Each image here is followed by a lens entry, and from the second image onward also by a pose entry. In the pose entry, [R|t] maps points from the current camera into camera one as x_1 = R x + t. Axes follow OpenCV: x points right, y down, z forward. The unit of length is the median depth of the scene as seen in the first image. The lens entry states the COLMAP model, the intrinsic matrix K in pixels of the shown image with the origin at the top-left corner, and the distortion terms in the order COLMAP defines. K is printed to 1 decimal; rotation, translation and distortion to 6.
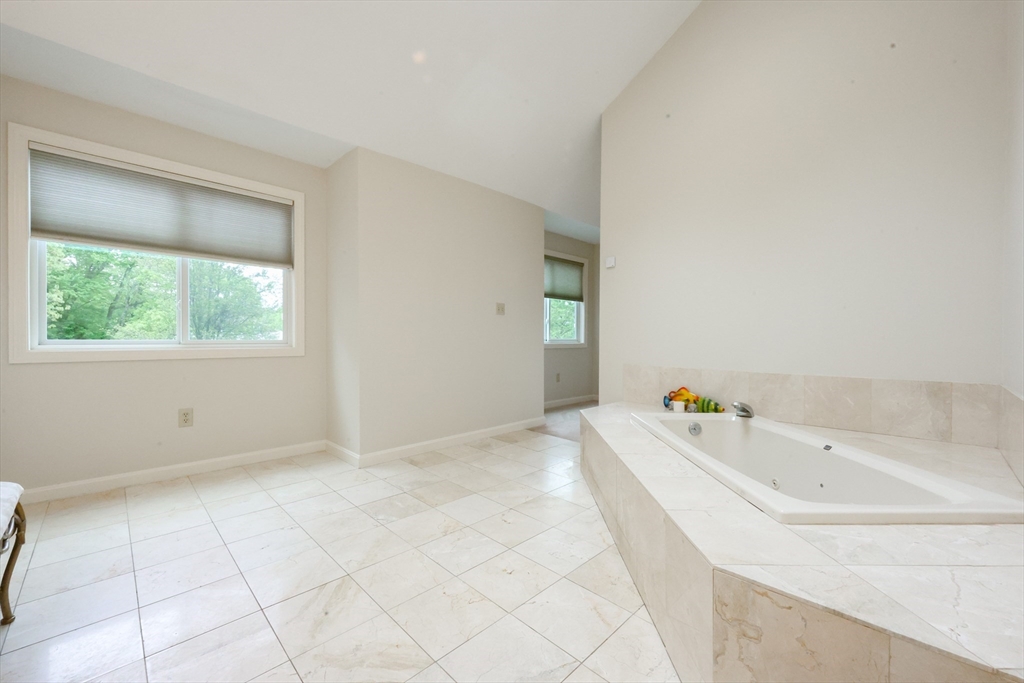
lens RADIAL K [[404.2, 0, 518.4], [0, 404.2, 337.5], [0, 0, 1]] dist [-0.001522, -0.000147]
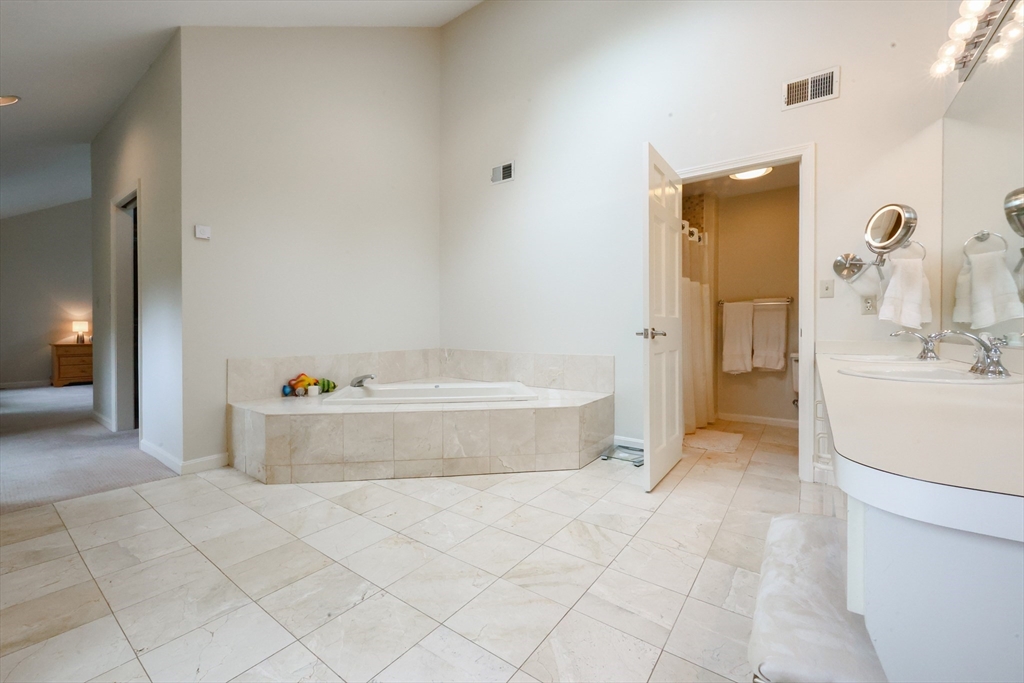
lens RADIAL K [[404.2, 0, 507.2], [0, 404.2, 336.6], [0, 0, 1]] dist [-0.001522, -0.000147]
pose [[-0.119651, -0.029384, 0.992381, -0.929689], [0.002328, 0.999551, 0.029877, -0.009406], [-0.992813, 0.005885, -0.119528, 0.748926]]
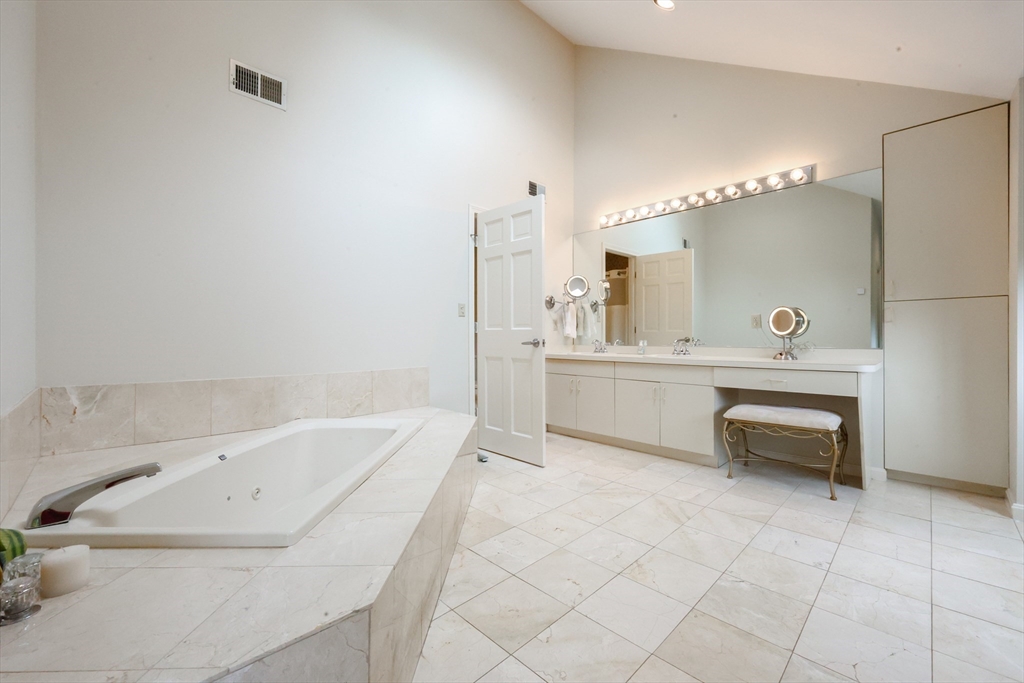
lens RADIAL K [[424.2, 0, 511.5], [0, 424.2, 341.4], [0, 0, 1]] dist [-0.006099, -0.000180]
pose [[-0.999446, -0.009690, 0.031844, 0.060137], [-0.009226, 0.999849, 0.014695, -0.009733], [-0.031981, 0.014393, -0.999385, 1.615757]]
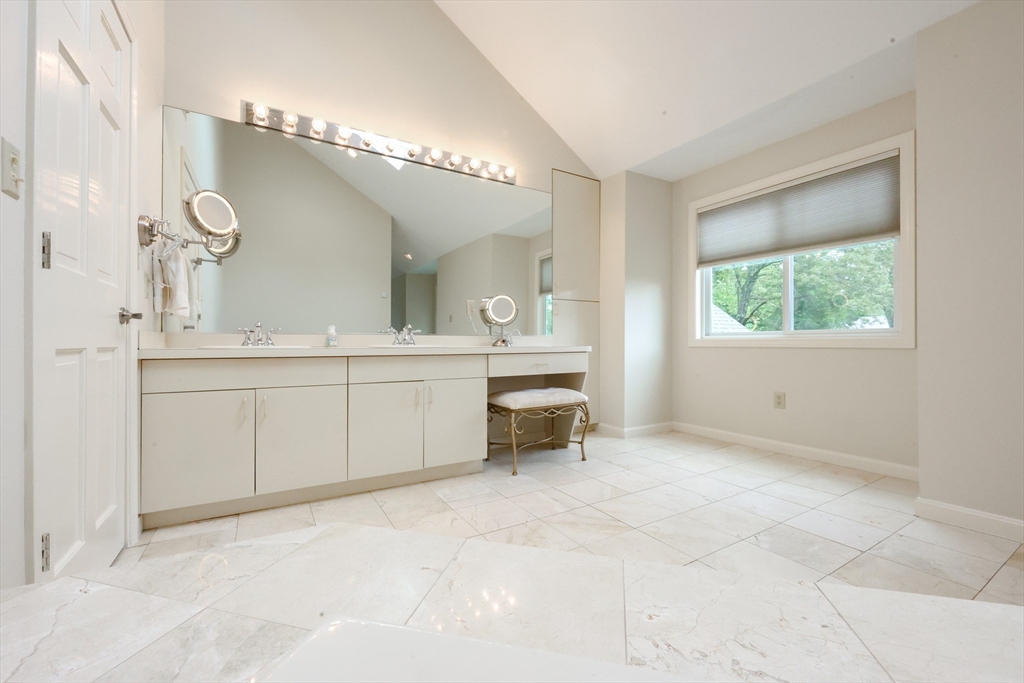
lens RADIAL K [[424.2, 0, 517.4], [0, 424.2, 335.0], [0, 0, 1]] dist [-0.006099, -0.000180]
pose [[-0.250684, -0.029020, -0.967634, 0.546880], [-0.002266, 0.999565, -0.029391, 0.062533], [0.968066, -0.005175, -0.250641, 0.671796]]
